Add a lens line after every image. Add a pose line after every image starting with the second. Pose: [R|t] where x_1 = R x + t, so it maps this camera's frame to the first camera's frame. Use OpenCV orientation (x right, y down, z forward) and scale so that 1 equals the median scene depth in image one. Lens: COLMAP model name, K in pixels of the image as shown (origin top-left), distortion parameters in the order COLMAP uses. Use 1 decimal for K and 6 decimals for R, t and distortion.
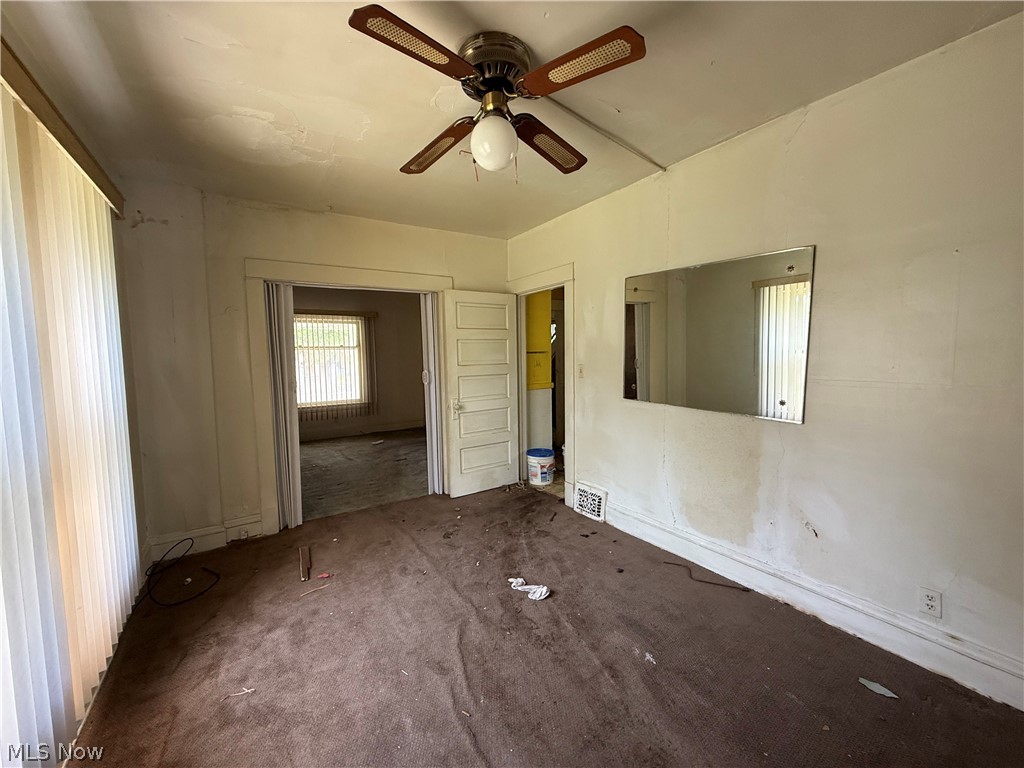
lens RADIAL K [[410.8, 0, 508.7], [0, 410.8, 382.9], [0, 0, 1]] dist [0.001028, 0.000019]
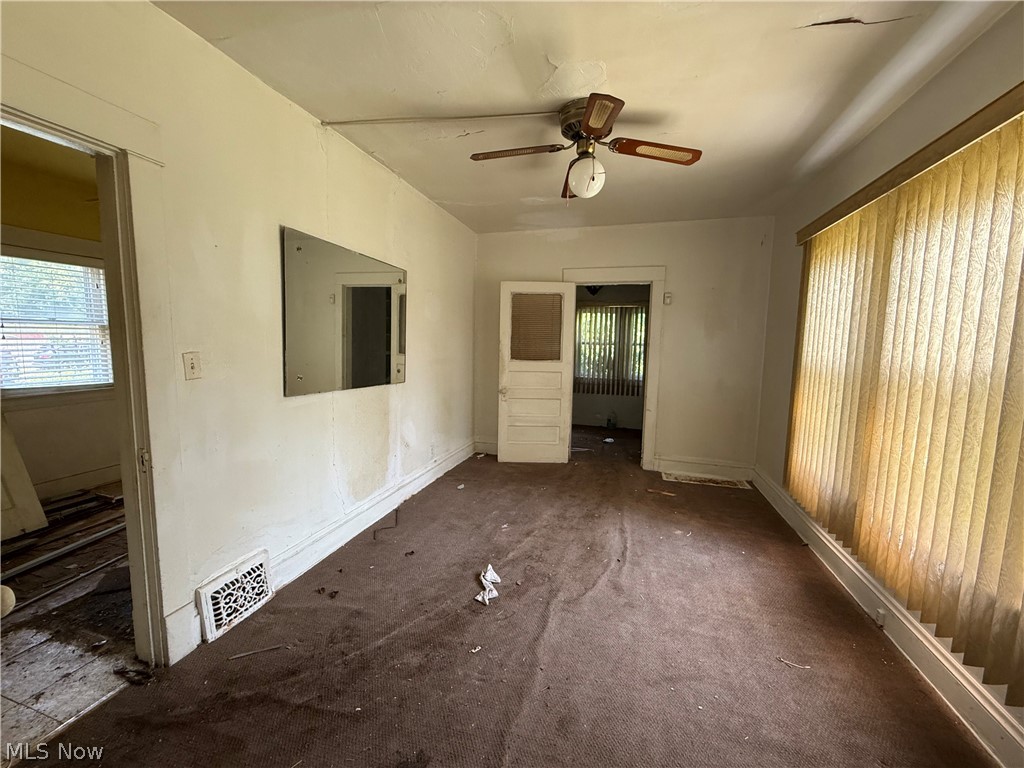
lens RADIAL K [[410.8, 0, 509.6], [0, 410.8, 382.6], [0, 0, 1]] dist [0.001028, 0.000019]
pose [[-0.652247, -0.071991, 0.754580, -0.655670], [0.047624, 0.989621, 0.135580, -0.084502], [-0.756509, 0.124368, -0.642049, 1.506232]]
